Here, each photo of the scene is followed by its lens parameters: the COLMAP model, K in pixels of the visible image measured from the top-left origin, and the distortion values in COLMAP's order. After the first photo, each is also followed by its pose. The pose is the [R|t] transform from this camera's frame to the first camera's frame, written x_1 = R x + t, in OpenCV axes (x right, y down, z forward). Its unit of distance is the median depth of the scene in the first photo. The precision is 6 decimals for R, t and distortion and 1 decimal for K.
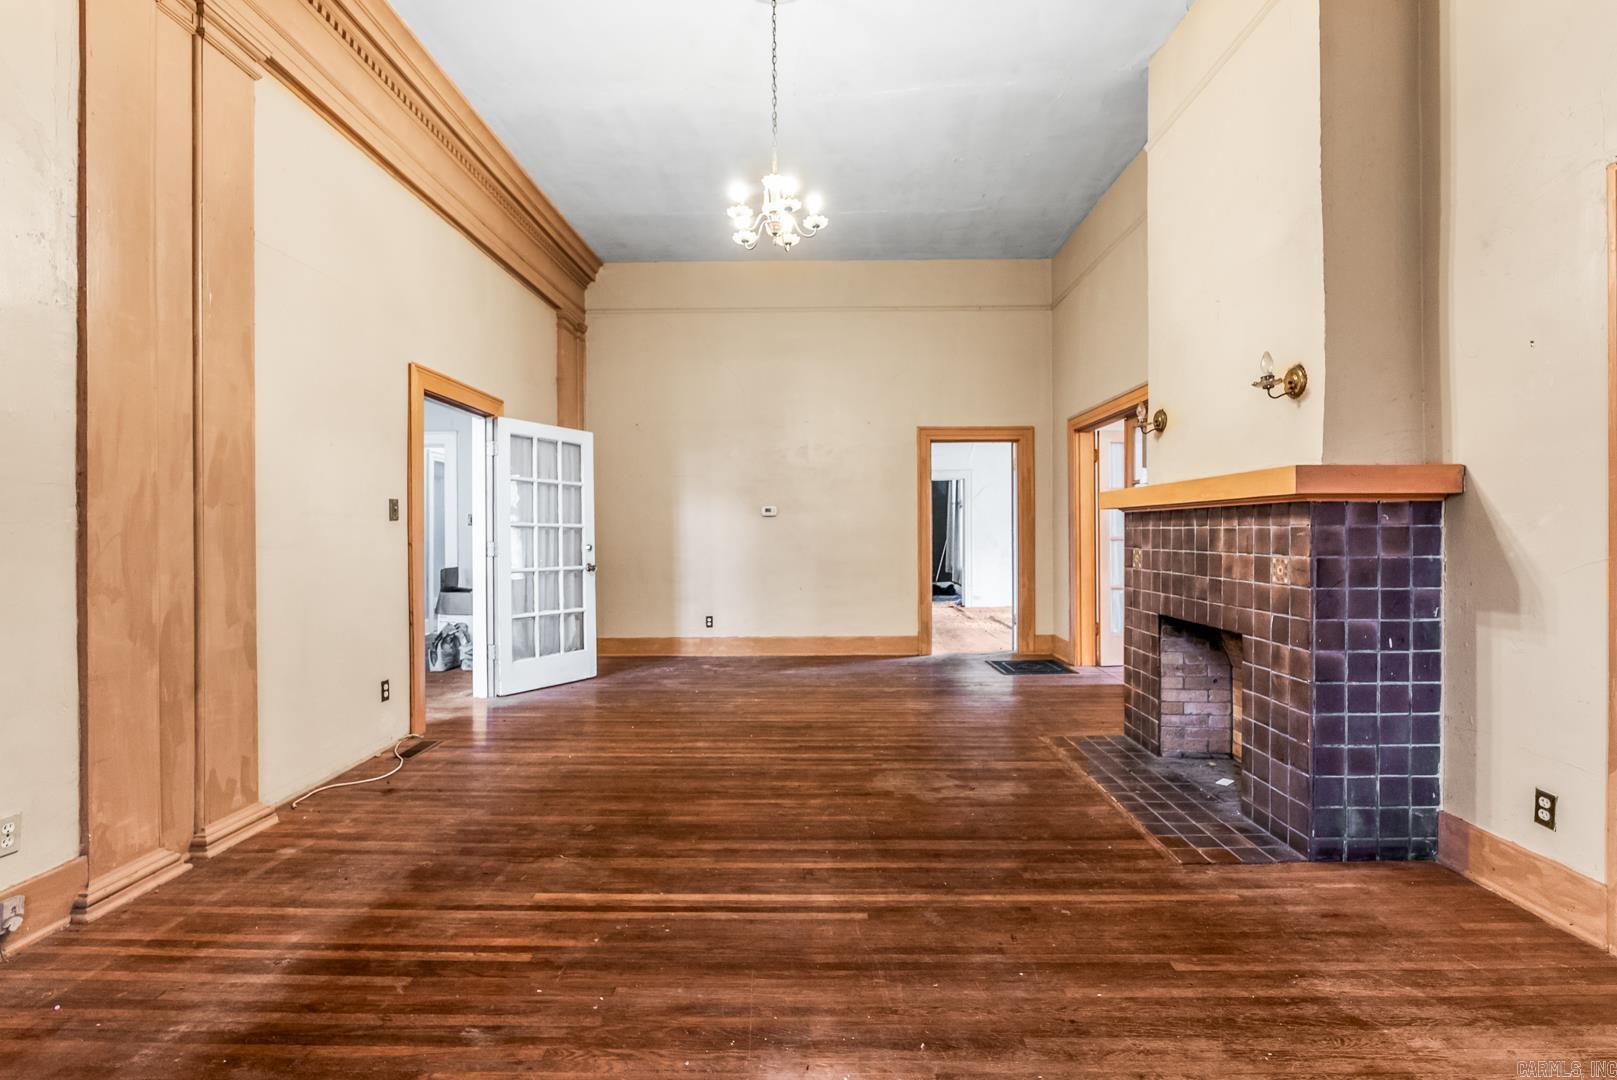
lens RADIAL K [[734.2, 0, 810.0], [0, 734.2, 534.9], [0, 0, 1]] dist [-0.005284, -0.000247]
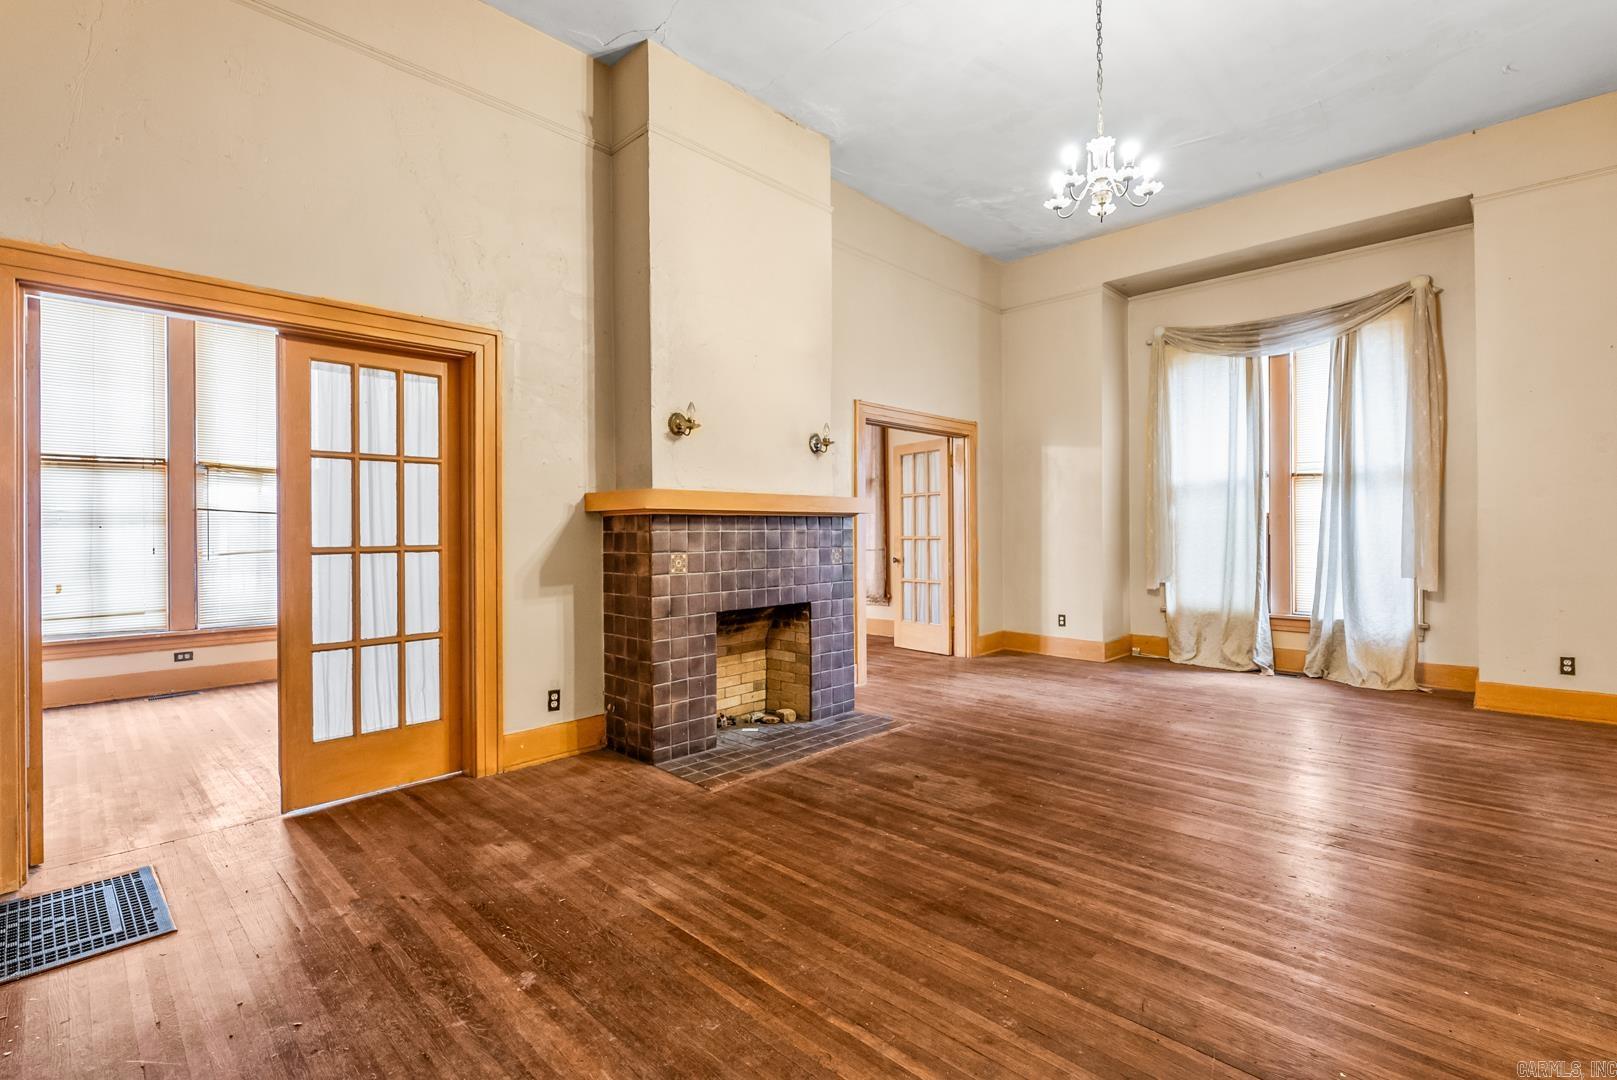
lens RADIAL K [[734.2, 0, 810.6], [0, 734.2, 542.5], [0, 0, 1]] dist [-0.005284, -0.000247]
pose [[-0.741679, 0.000231, 0.670755, -0.410211], [0.009137, 0.999911, 0.009760, -0.001828], [-0.670693, 0.013368, -0.741614, 2.071375]]
